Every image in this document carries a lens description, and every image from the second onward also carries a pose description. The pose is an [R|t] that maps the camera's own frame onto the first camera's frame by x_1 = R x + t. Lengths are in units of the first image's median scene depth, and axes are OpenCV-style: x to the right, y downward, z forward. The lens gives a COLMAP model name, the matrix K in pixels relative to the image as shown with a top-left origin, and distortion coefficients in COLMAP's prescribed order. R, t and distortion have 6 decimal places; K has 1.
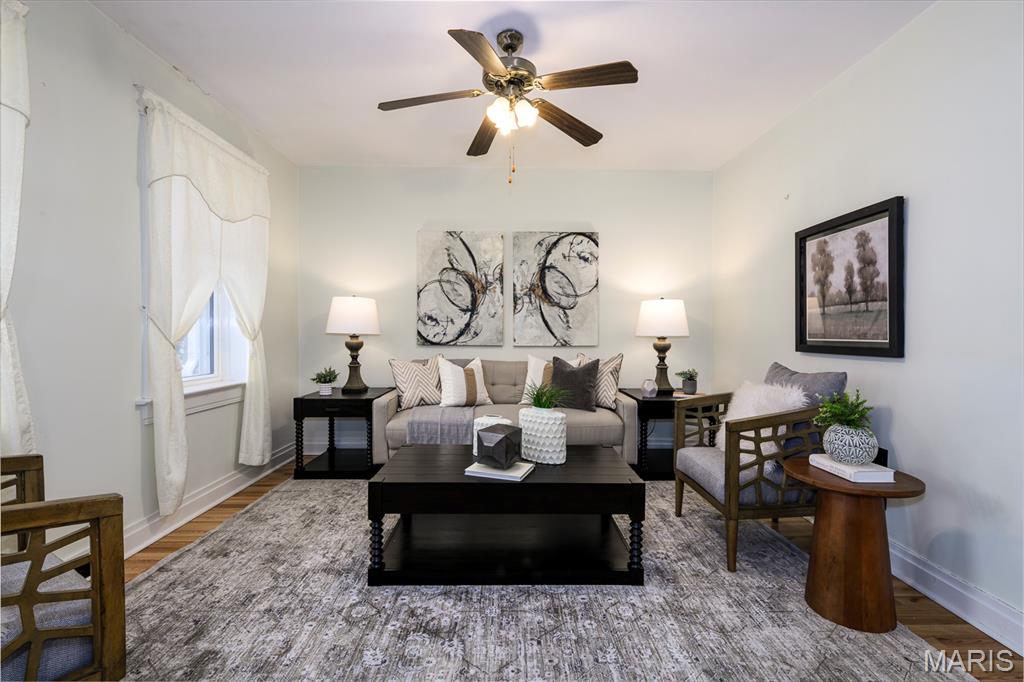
lens RADIAL K [[454.9, 0, 515.3], [0, 454.9, 336.2], [0, 0, 1]] dist [0.000597, -0.000283]
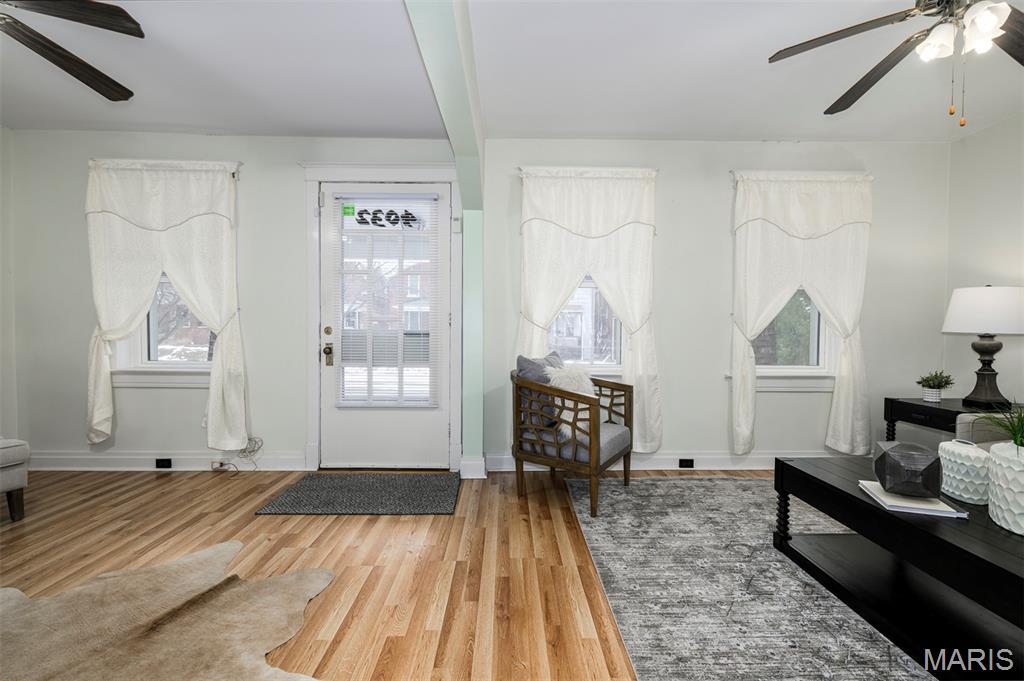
lens RADIAL K [[454.9, 0, 515.3], [0, 454.9, 335.7], [0, 0, 1]] dist [0.000597, -0.000283]
pose [[-0.012543, 0.002991, -0.999917, 0.810321], [-0.014900, 0.999884, 0.003178, 0.015855], [0.999810, 0.014939, -0.012497, 0.329859]]
